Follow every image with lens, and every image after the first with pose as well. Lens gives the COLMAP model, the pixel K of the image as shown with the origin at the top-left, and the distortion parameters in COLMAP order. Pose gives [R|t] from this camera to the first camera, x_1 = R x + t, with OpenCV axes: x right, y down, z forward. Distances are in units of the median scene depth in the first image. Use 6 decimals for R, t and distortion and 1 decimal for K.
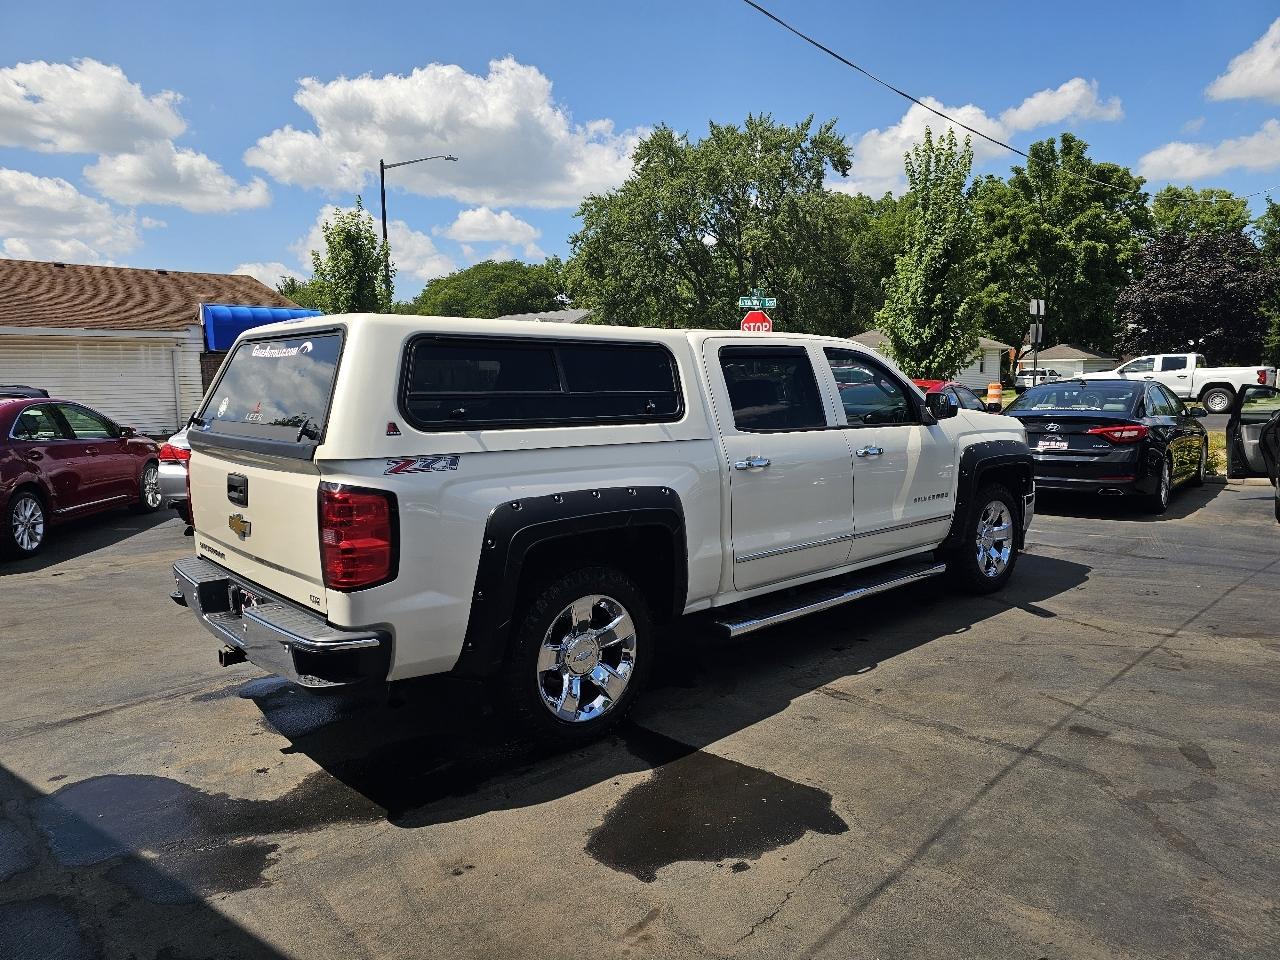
lens RADIAL K [[858.3, 0, 635.0], [0, 858.3, 479.5], [0, 0, 1]] dist [0.058639, -0.050084]
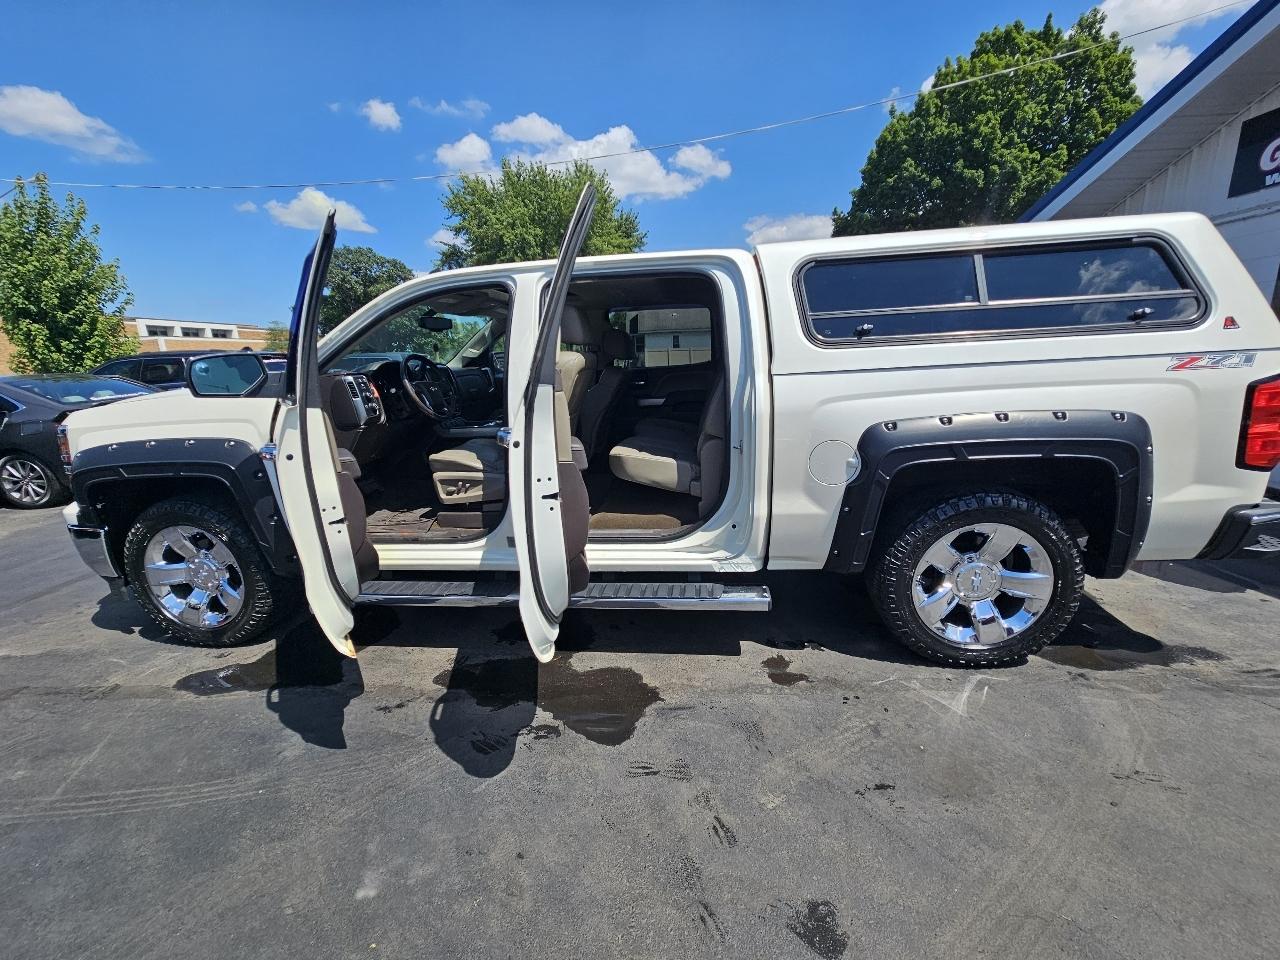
lens RADIAL K [[521.3, 0, 647.4], [0, 521.3, 475.9], [0, 0, 1]] dist [0.000977, 0.000310]
pose [[-0.669027, -0.124717, 0.732700, -0.423815], [0.138651, 0.947572, 0.287893, -0.129145], [-0.730191, 0.294198, -0.616659, 1.483930]]
